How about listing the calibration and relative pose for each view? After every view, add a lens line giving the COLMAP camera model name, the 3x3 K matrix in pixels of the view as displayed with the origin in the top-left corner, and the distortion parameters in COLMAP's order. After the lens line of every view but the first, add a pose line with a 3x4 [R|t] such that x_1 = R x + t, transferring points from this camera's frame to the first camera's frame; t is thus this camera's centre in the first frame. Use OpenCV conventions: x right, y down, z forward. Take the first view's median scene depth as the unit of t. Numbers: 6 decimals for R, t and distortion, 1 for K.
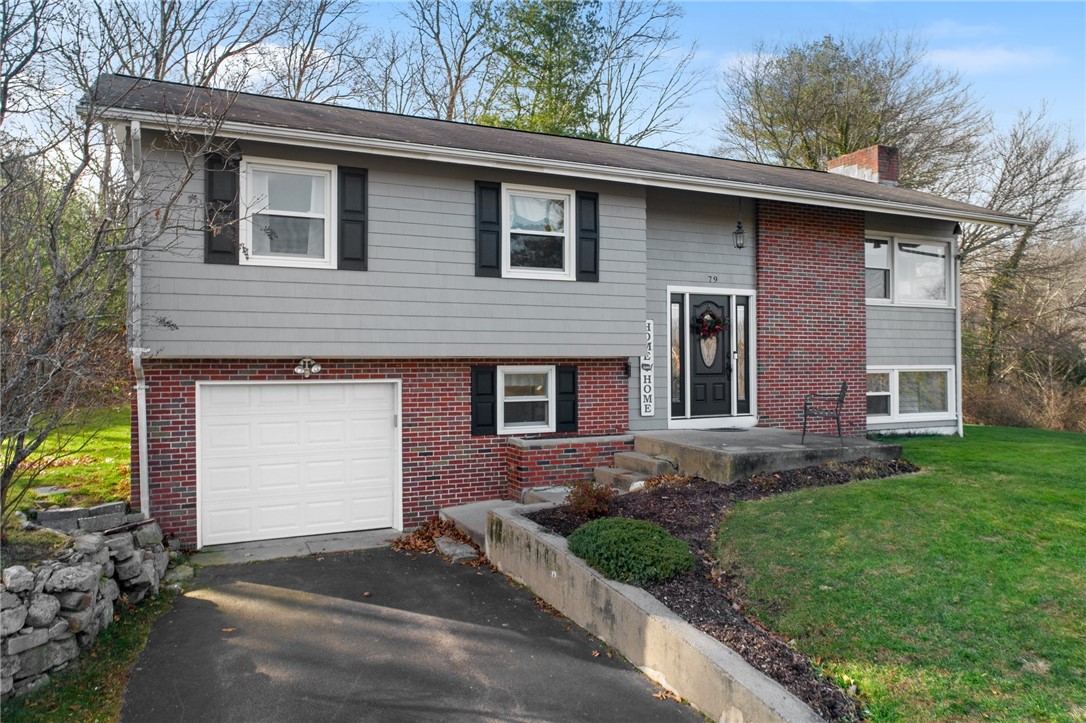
lens RADIAL K [[743.7, 0, 538.2], [0, 743.7, 362.9], [0, 0, 1]] dist [-0.006101, 0.000220]
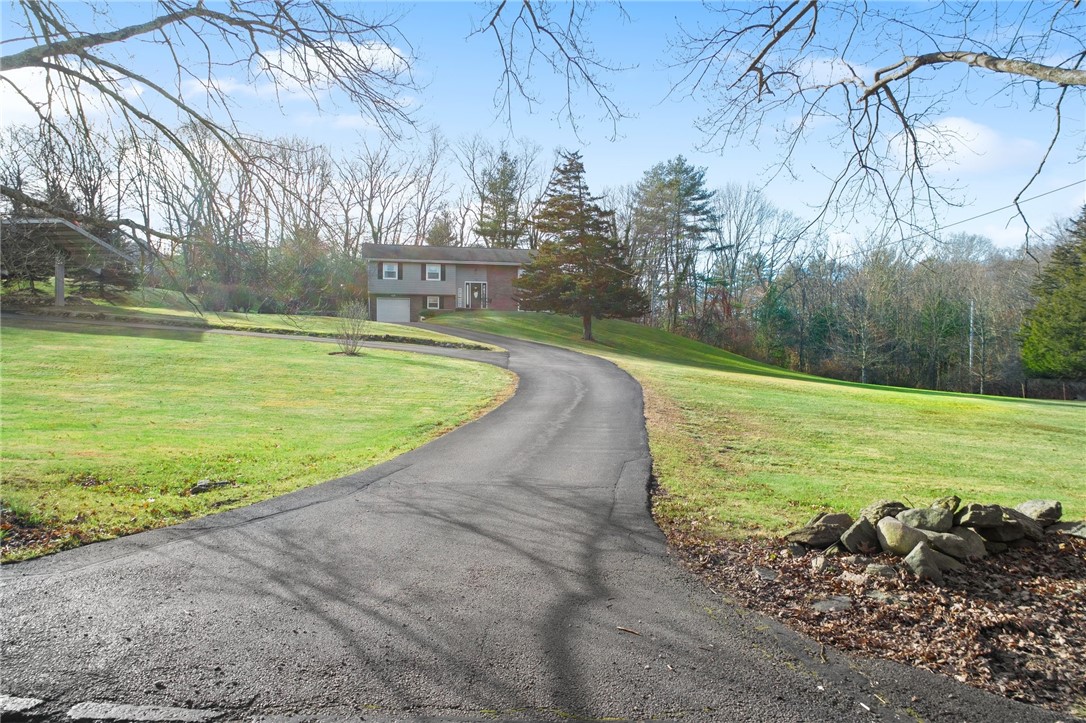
lens RADIAL K [[743.7, 0, 538.2], [0, 743.7, 362.9], [0, 0, 1]] dist [-0.006101, 0.000220]
pose [[0.971035, 0.005809, -0.238868, 2.018380], [-0.007069, 0.999965, -0.004419, 0.504737], [0.238834, 0.005980, 0.971042, -4.066613]]
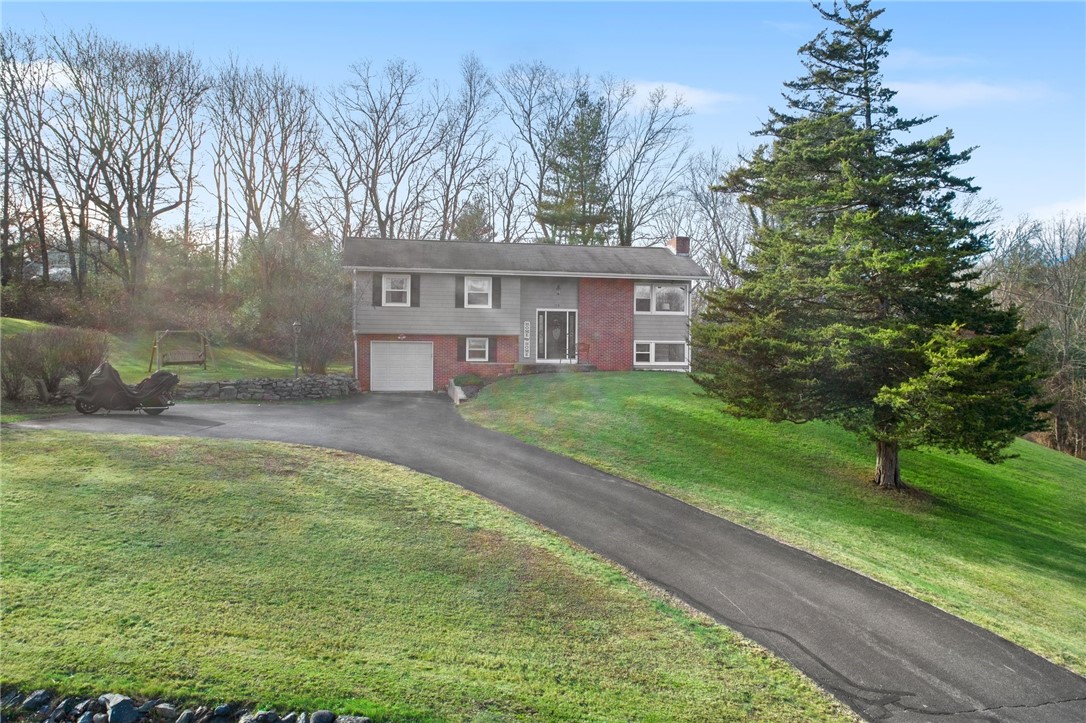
lens RADIAL K [[743.7, 0, 538.2], [0, 743.7, 362.9], [0, 0, 1]] dist [-0.006101, 0.000220]
pose [[0.963390, 0.012139, -0.267827, 0.977608], [-0.010958, 0.999923, 0.005907, 0.080709], [0.267878, -0.002756, 0.963449, -1.700576]]
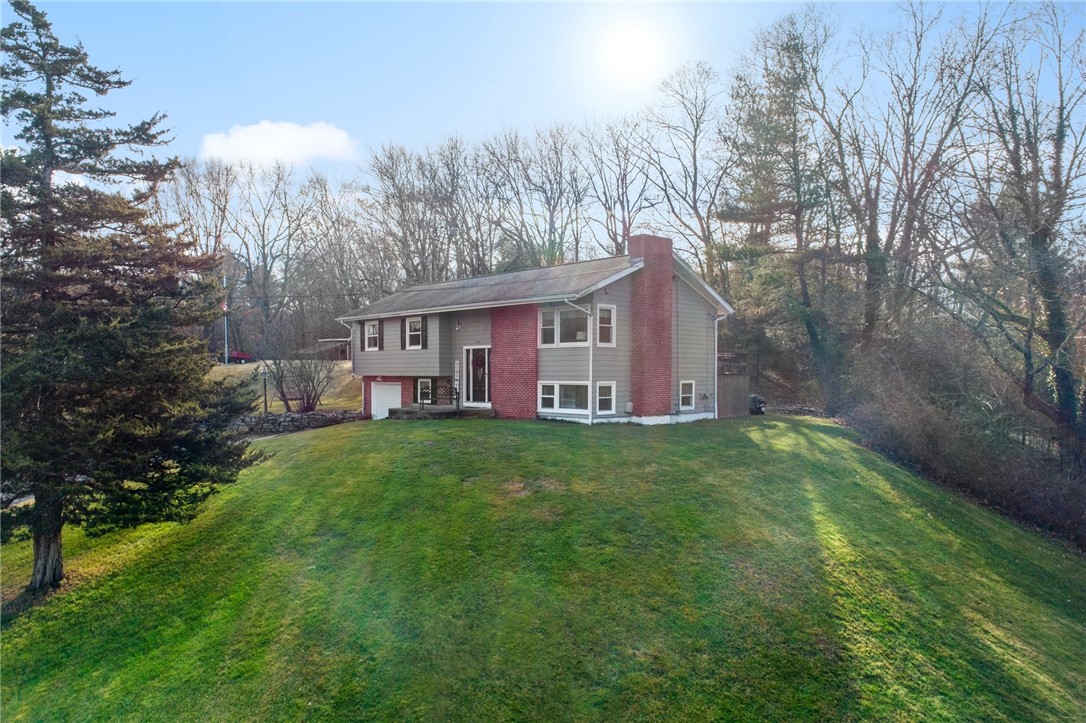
lens RADIAL K [[746.4, 0, 543.0], [0, 746.4, 361.5], [0, 0, 1]] dist [0.001938, 0.001296]
pose [[0.333785, -0.008572, -0.942610, 2.791228], [0.004232, 0.999962, -0.007594, -0.038930], [0.942640, -0.001455, 0.333808, 0.476544]]
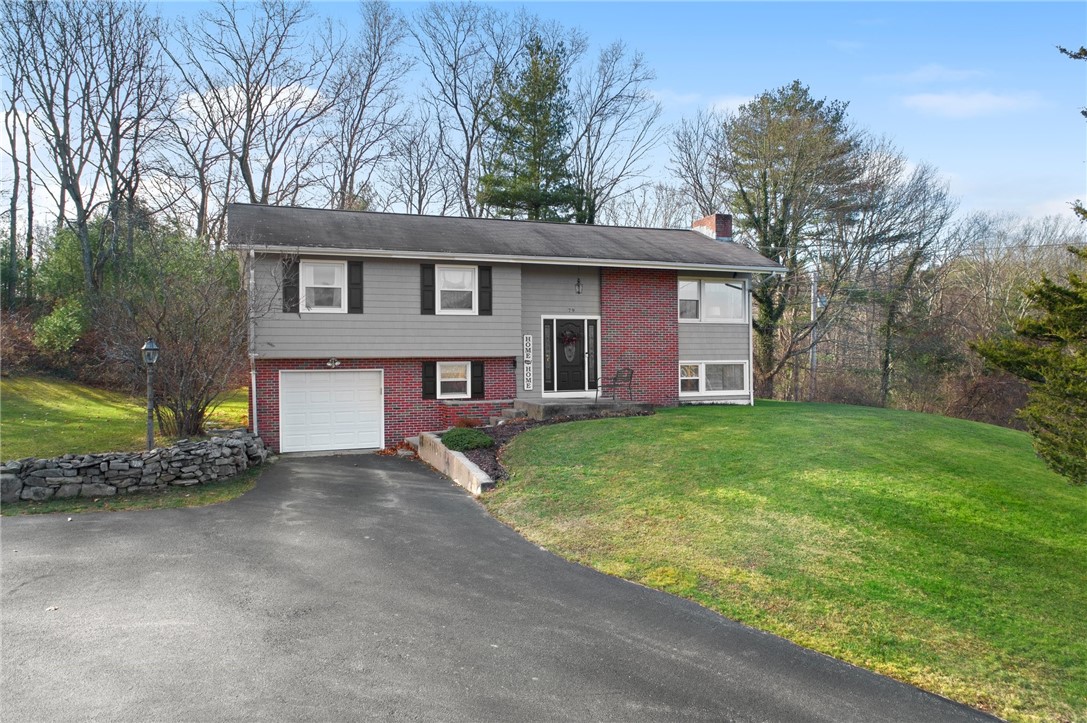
lens RADIAL K [[747.1, 0, 543.5], [0, 747.1, 361.5], [0, 0, 1]] dist [0.001938, 0.001296]
pose [[0.996639, -0.008379, -0.081495, 0.351002], [0.007943, 0.999952, -0.005671, 0.015574], [0.081539, 0.005005, 0.996658, -0.804544]]
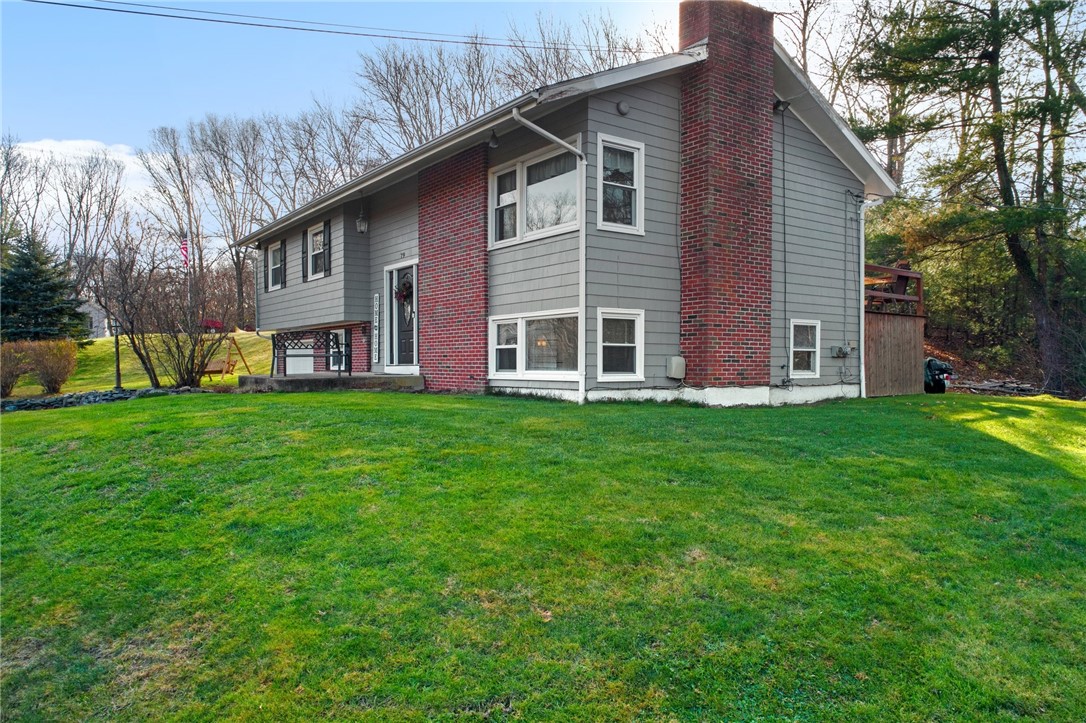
lens RADIAL K [[760.8, 0, 504.0], [0, 760.8, 359.4], [0, 0, 1]] dist [0.004349, 0.002025]
pose [[0.171796, 0.000228, -0.985133, 1.728577], [0.010056, 0.999947, 0.001985, 0.070061], [0.985081, -0.010248, 0.171784, 1.070364]]
